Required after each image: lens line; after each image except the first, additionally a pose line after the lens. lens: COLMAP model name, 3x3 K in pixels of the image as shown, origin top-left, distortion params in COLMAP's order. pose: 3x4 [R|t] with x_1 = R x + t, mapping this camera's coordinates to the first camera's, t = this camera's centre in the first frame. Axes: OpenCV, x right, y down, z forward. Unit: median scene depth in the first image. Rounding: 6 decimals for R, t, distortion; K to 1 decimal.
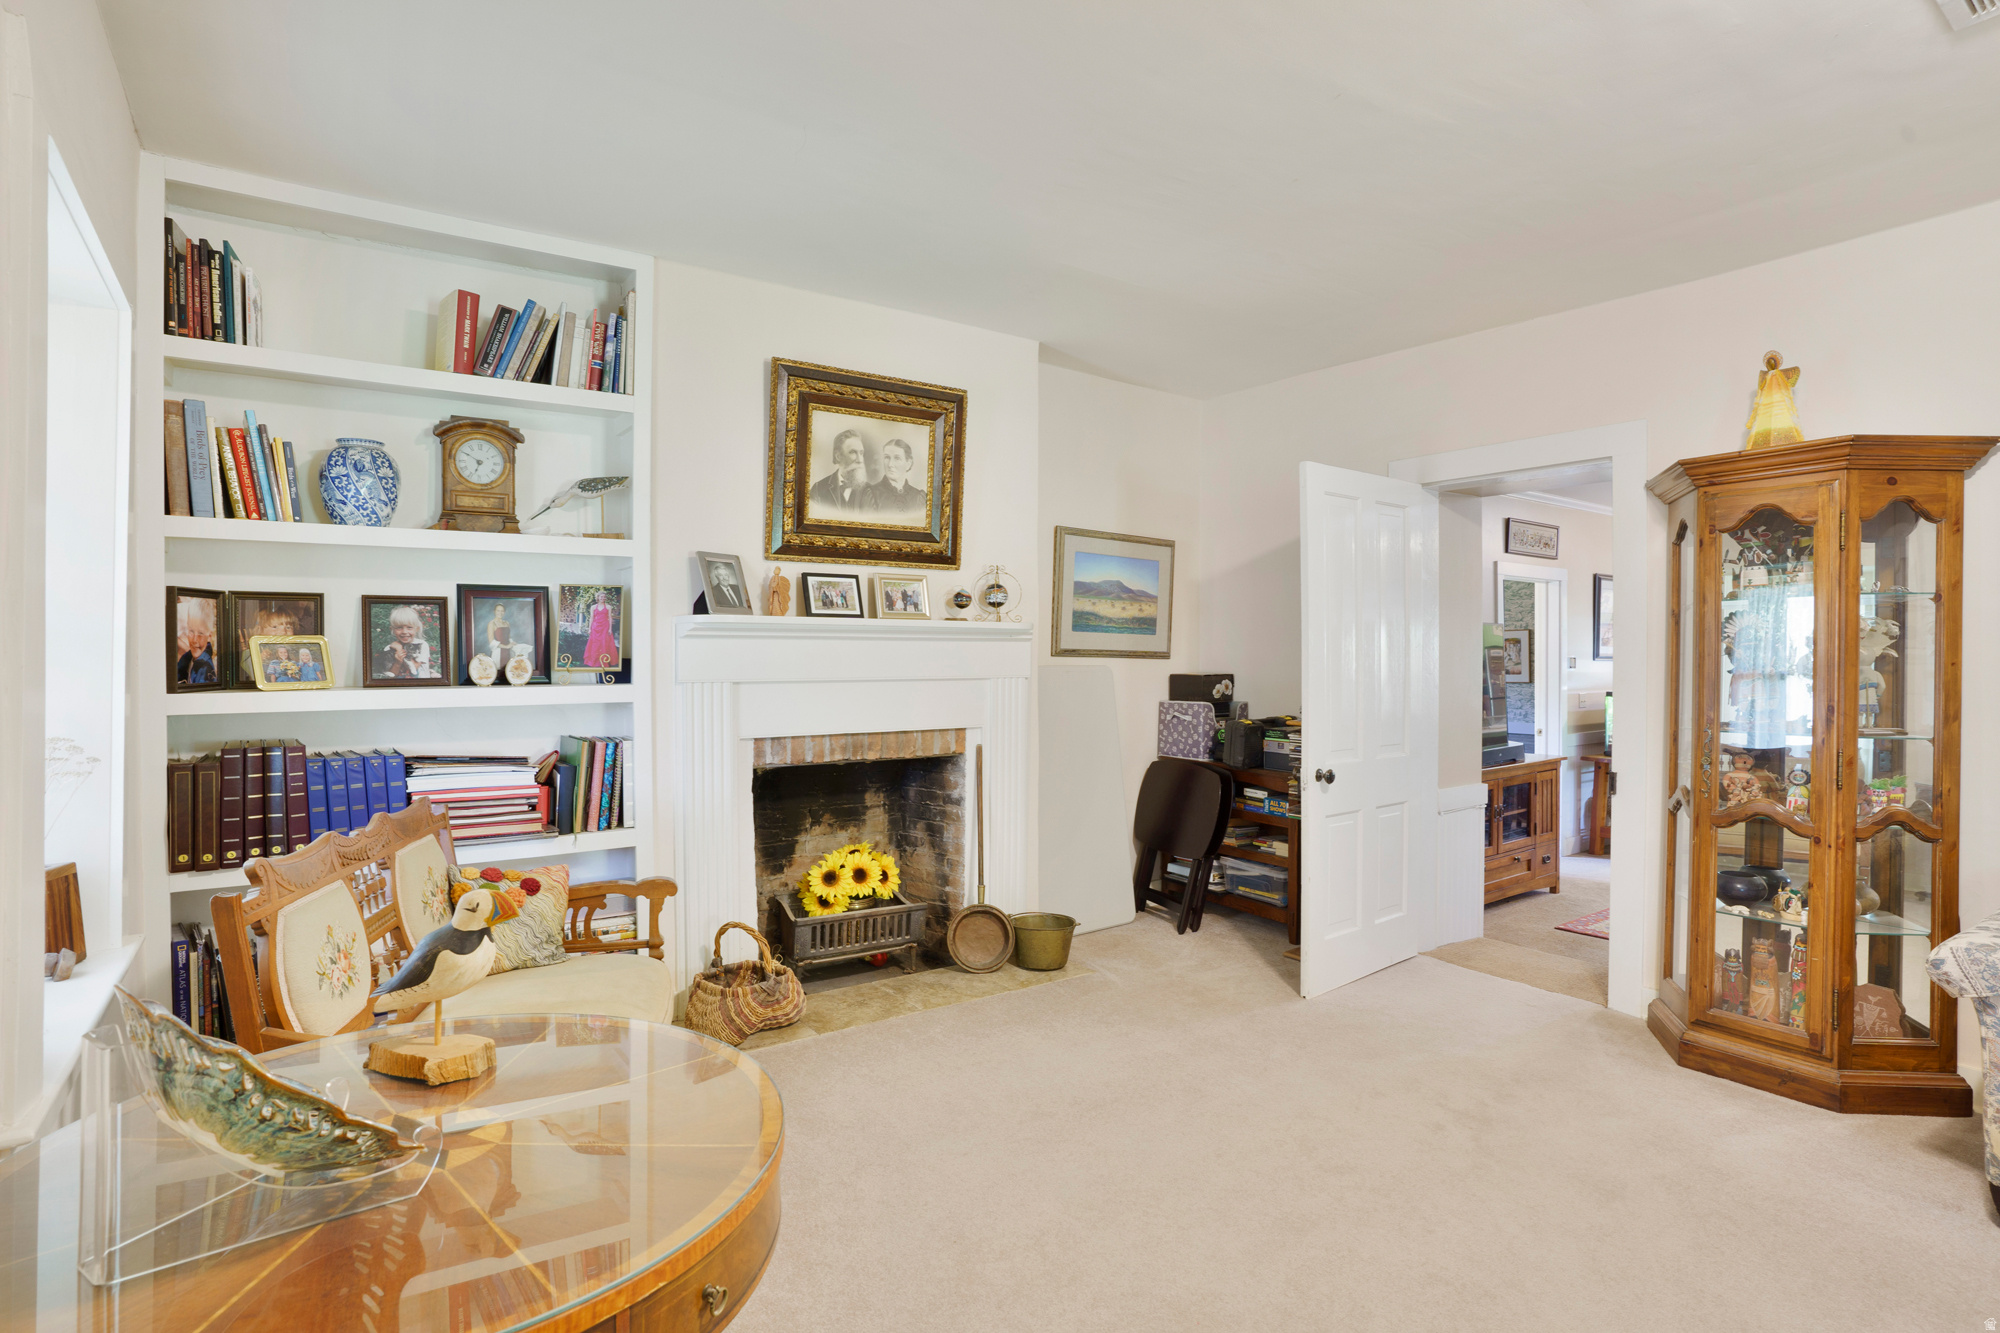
lens RADIAL K [[1026.5, 0, 997.7], [0, 1026.5, 661.9], [0, 0, 1]] dist [-0.042780, 0.003206]
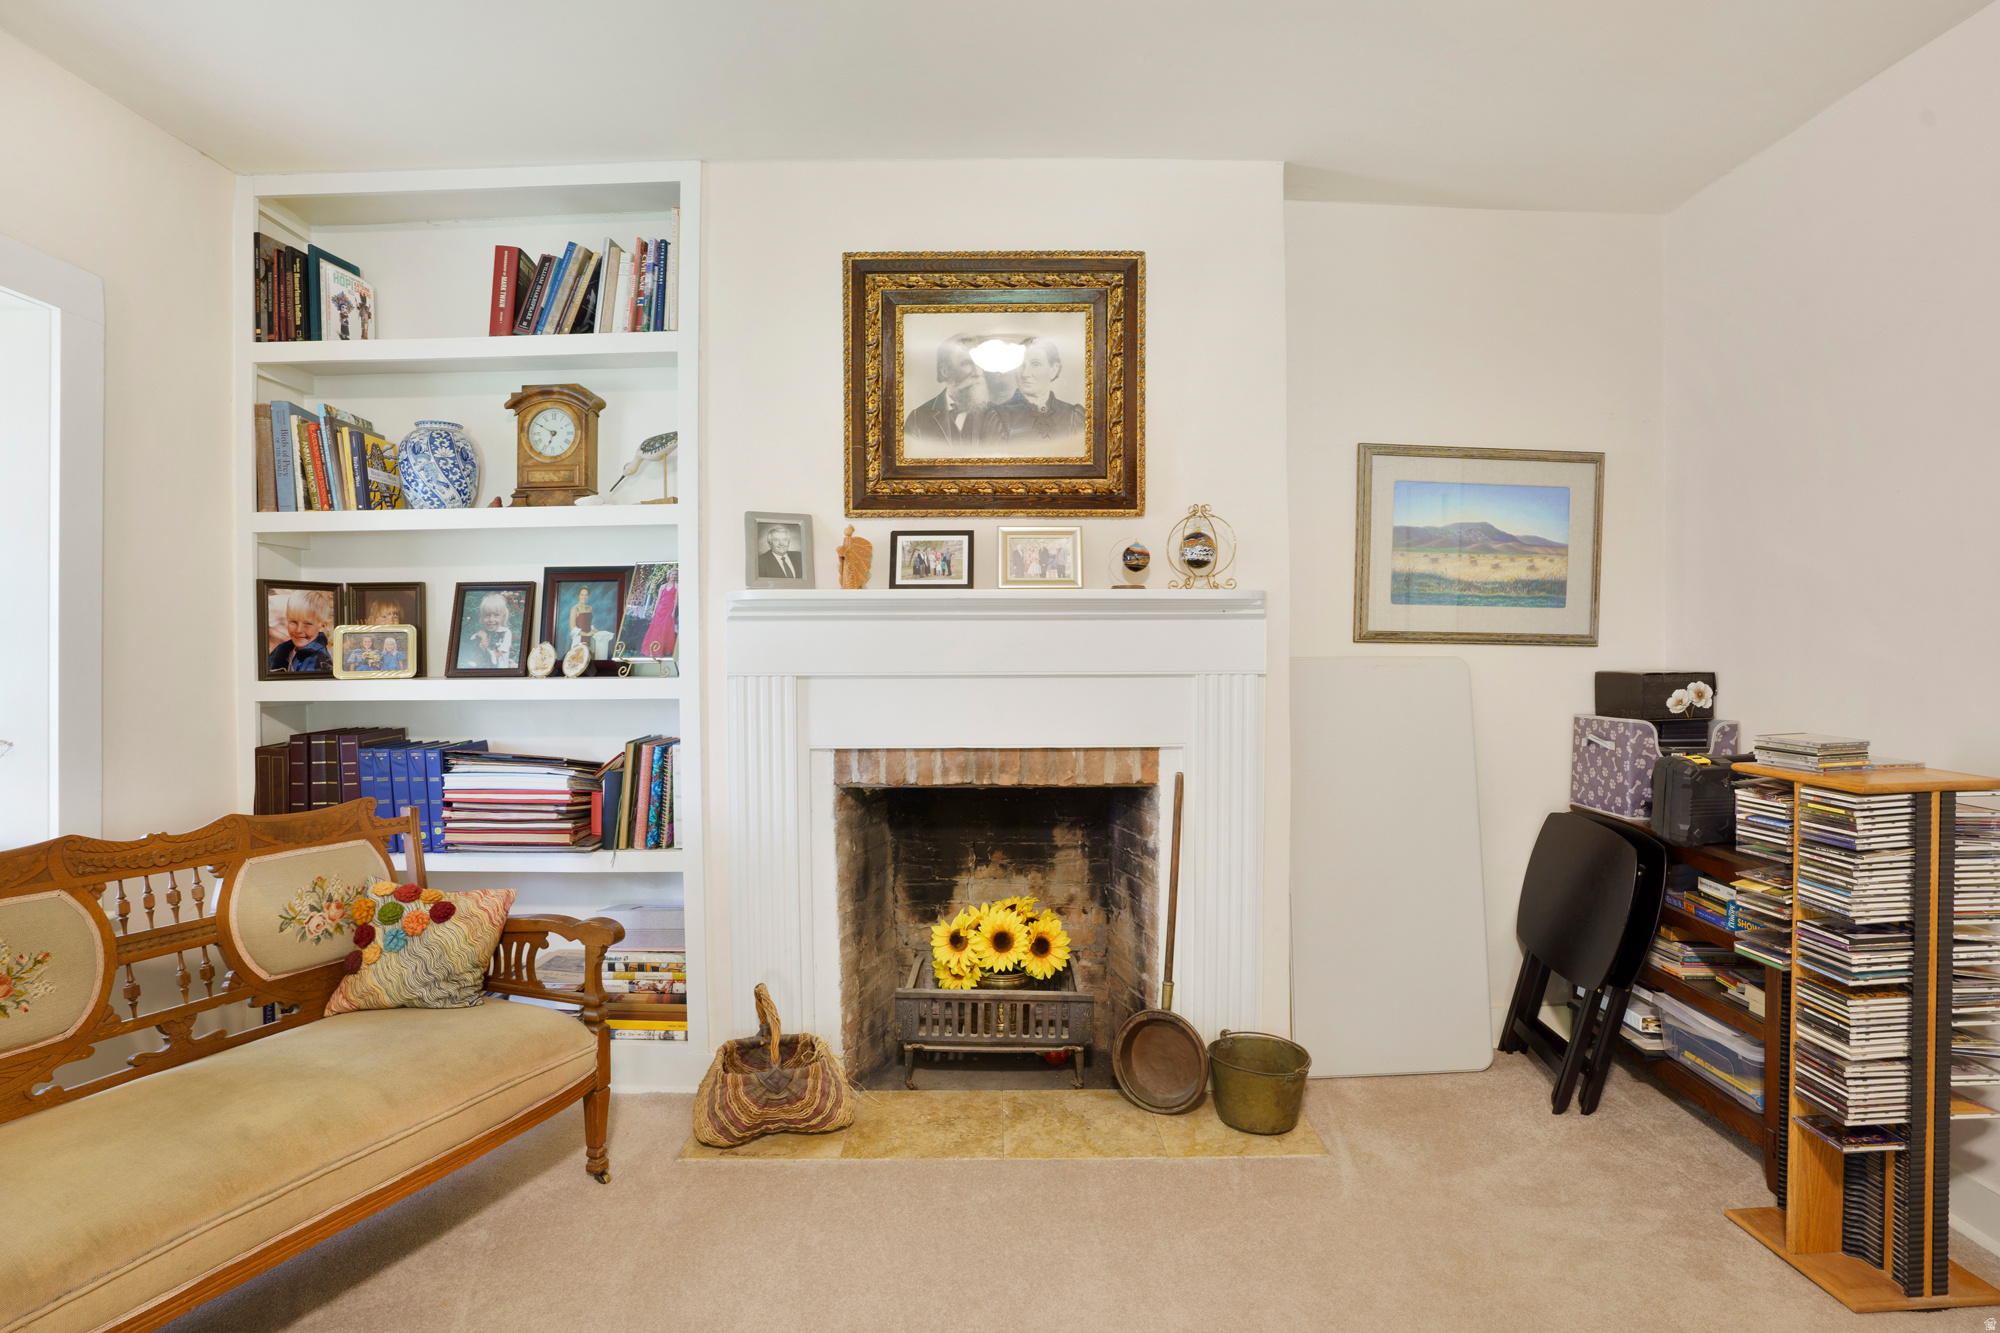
lens RADIAL K [[1019.4, 0, 985.5], [0, 1019.4, 661.1], [0, 0, 1]] dist [-0.073728, 0.031133]
pose [[0.819591, 0.001018, -0.572948, 0.299995], [-0.000223, 0.999999, 0.001457, 0.006954], [0.572949, -0.001066, 0.819590, 0.438380]]
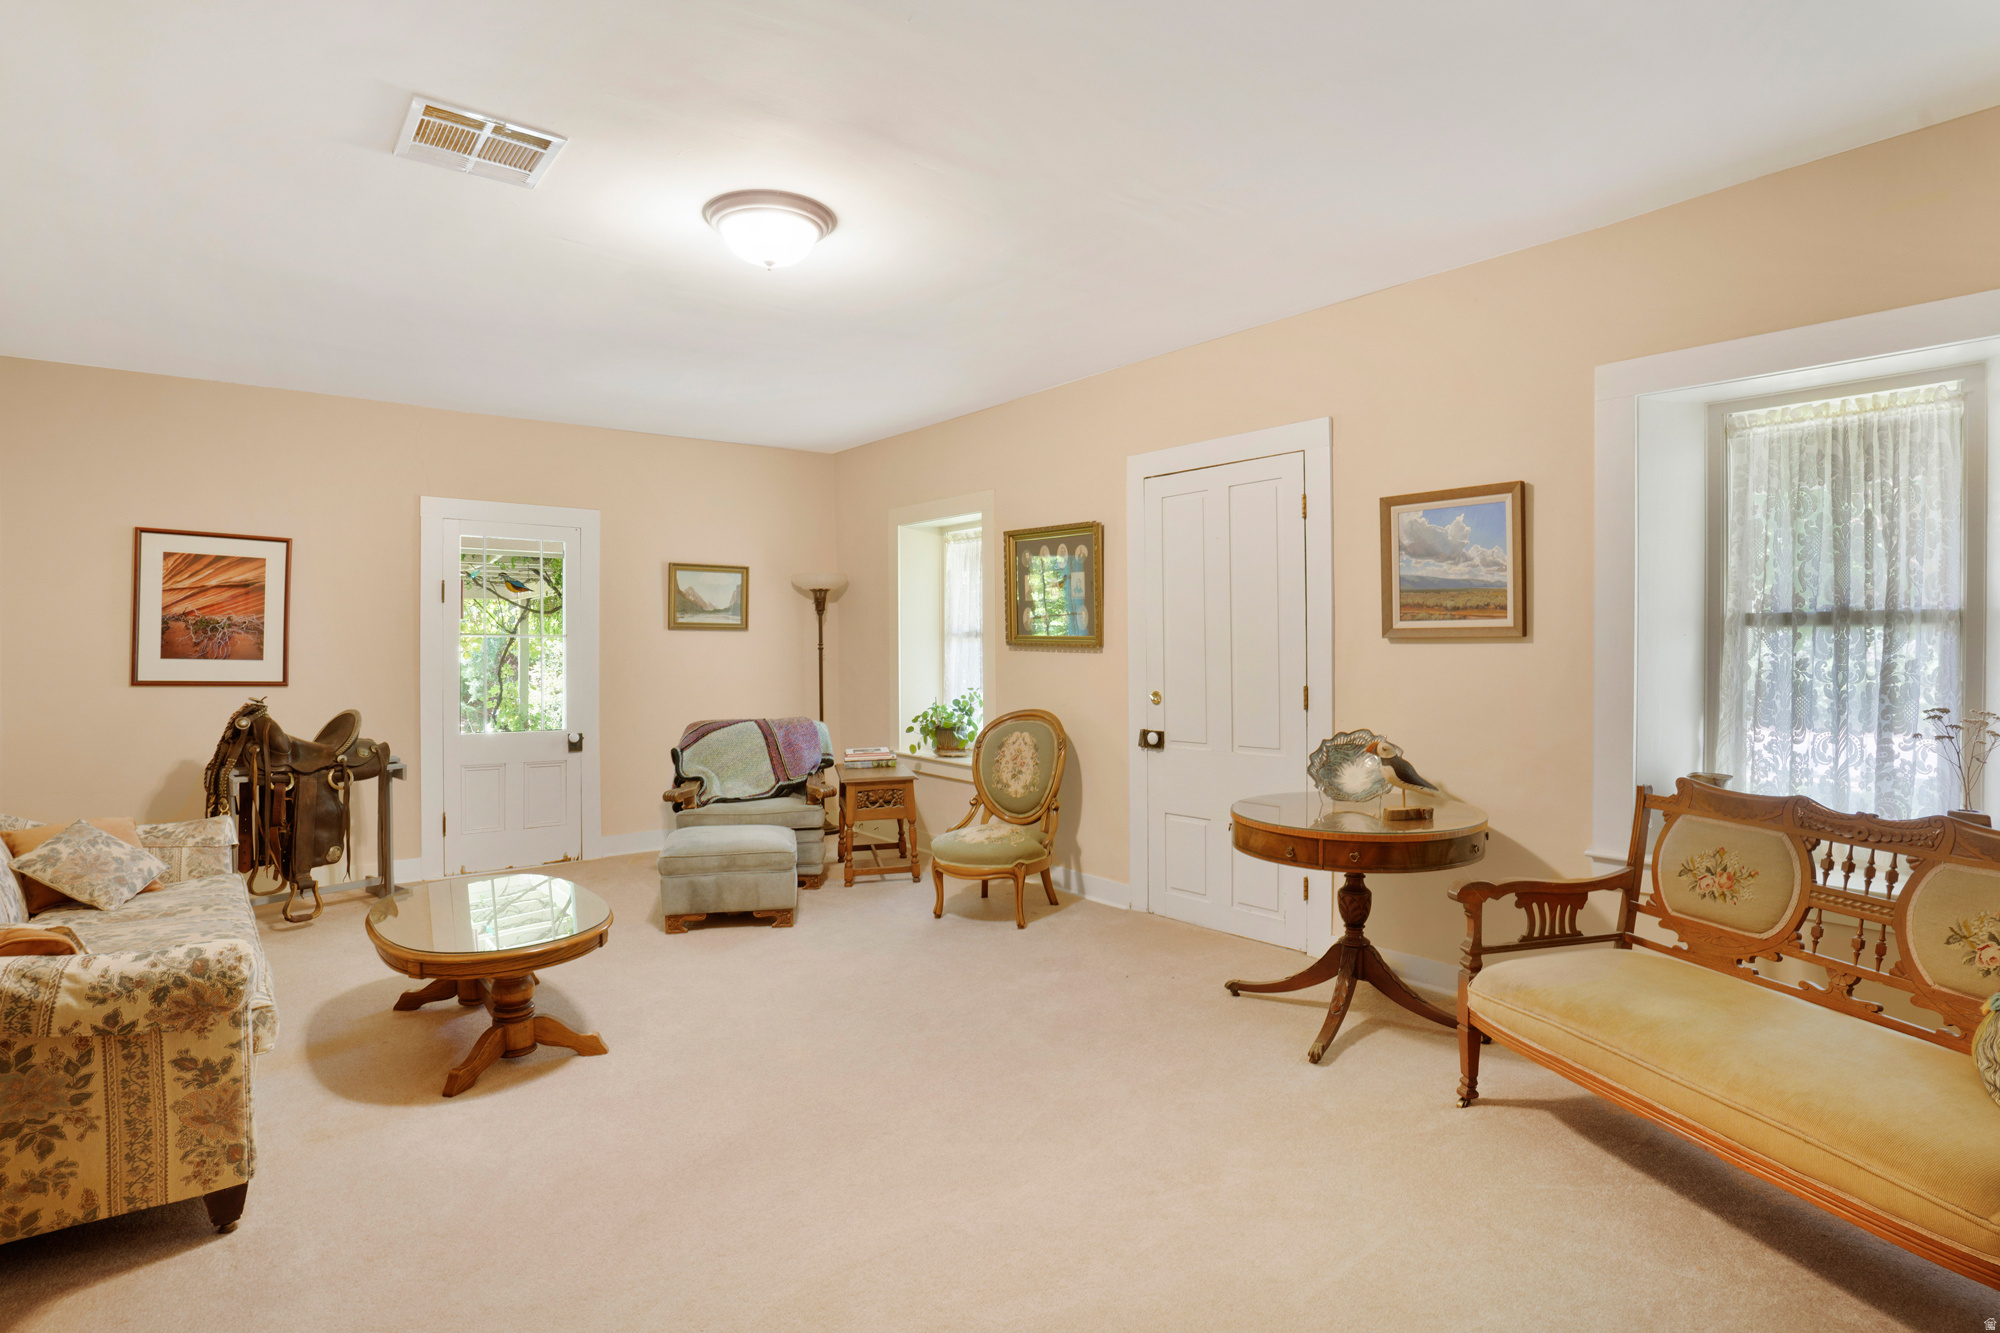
lens RADIAL K [[1019.4, 0, 1003.8], [0, 1019.4, 653.4], [0, 0, 1]] dist [-0.073728, 0.031133]
pose [[-0.999163, -0.001175, -0.040883, 0.137827], [-0.001524, 0.999963, 0.008504, -0.004347], [0.040872, 0.008559, -0.999128, 1.511847]]
